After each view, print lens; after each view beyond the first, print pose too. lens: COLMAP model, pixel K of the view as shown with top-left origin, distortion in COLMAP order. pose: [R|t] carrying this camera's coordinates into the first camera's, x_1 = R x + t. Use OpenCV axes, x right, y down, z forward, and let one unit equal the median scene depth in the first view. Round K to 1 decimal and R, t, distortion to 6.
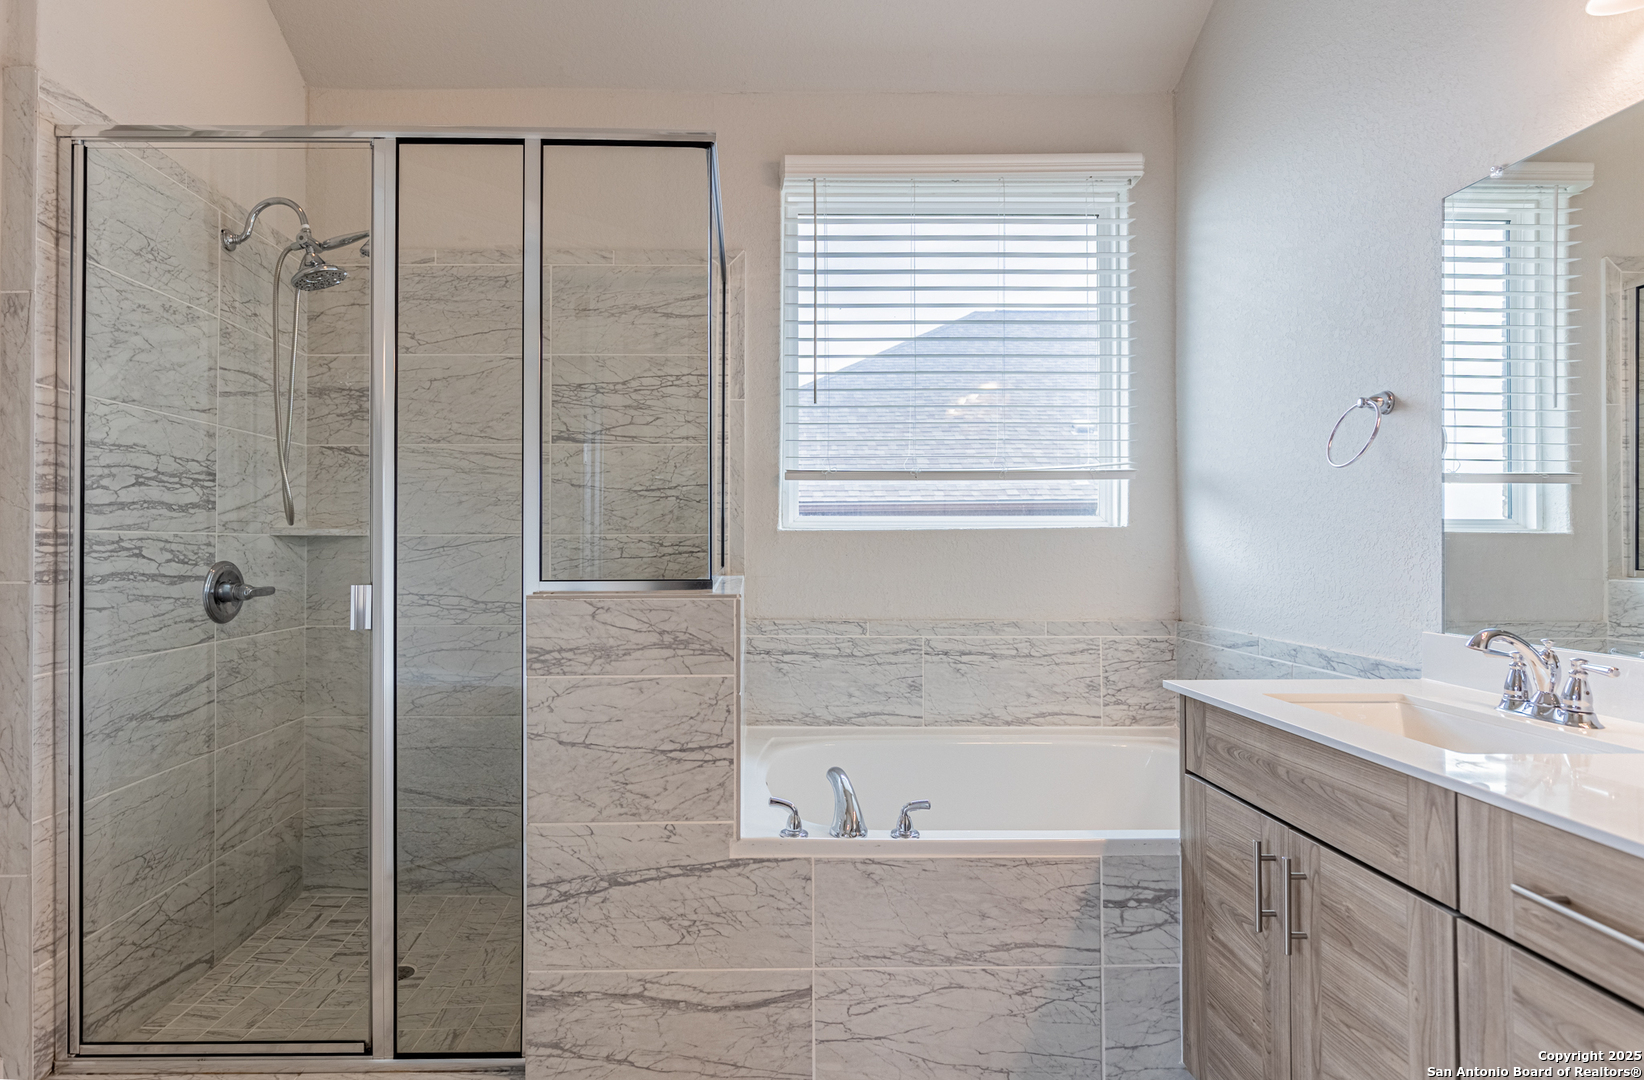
lens RADIAL K [[837.4, 0, 818.9], [0, 837.4, 536.8], [0, 0, 1]] dist [-0.003605, -0.001566]
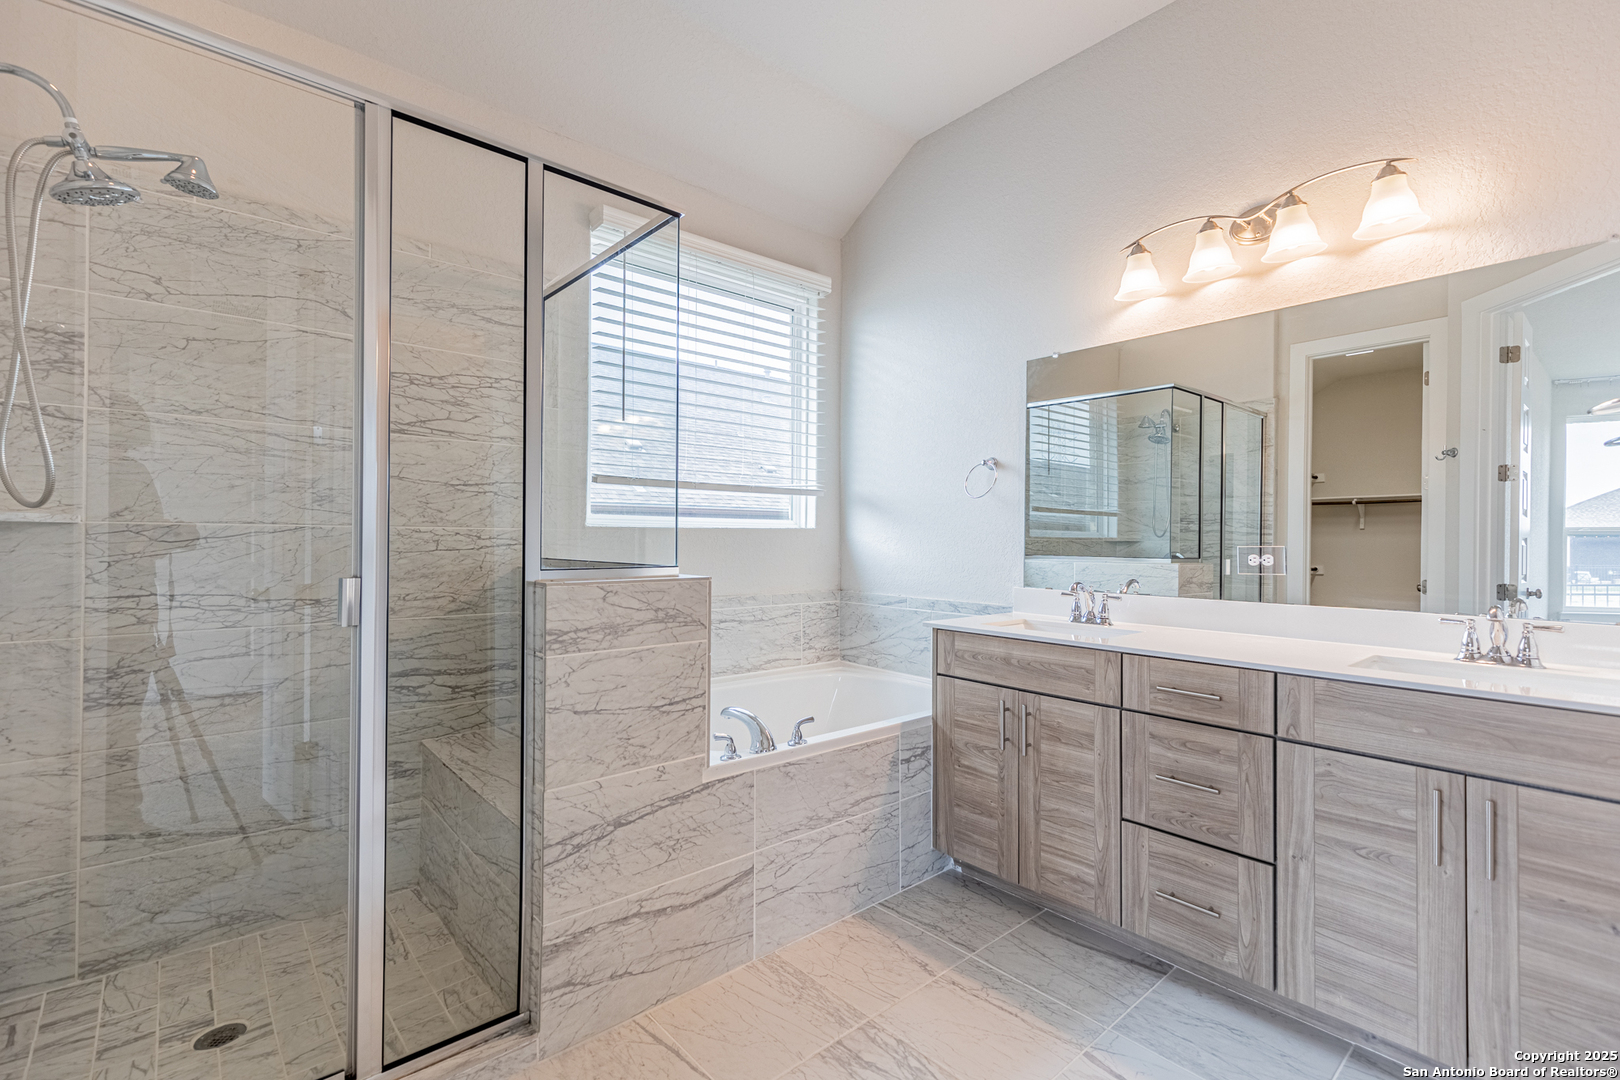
lens RADIAL K [[729.3, 0, 813.7], [0, 729.3, 539.4], [0, 0, 1]] dist [0.005029, -0.000093]
pose [[0.755497, 0.007104, 0.655114, -0.711868], [-0.012282, 0.999919, 0.003321, 0.005317], [-0.655037, -0.010556, 0.755523, 0.049216]]
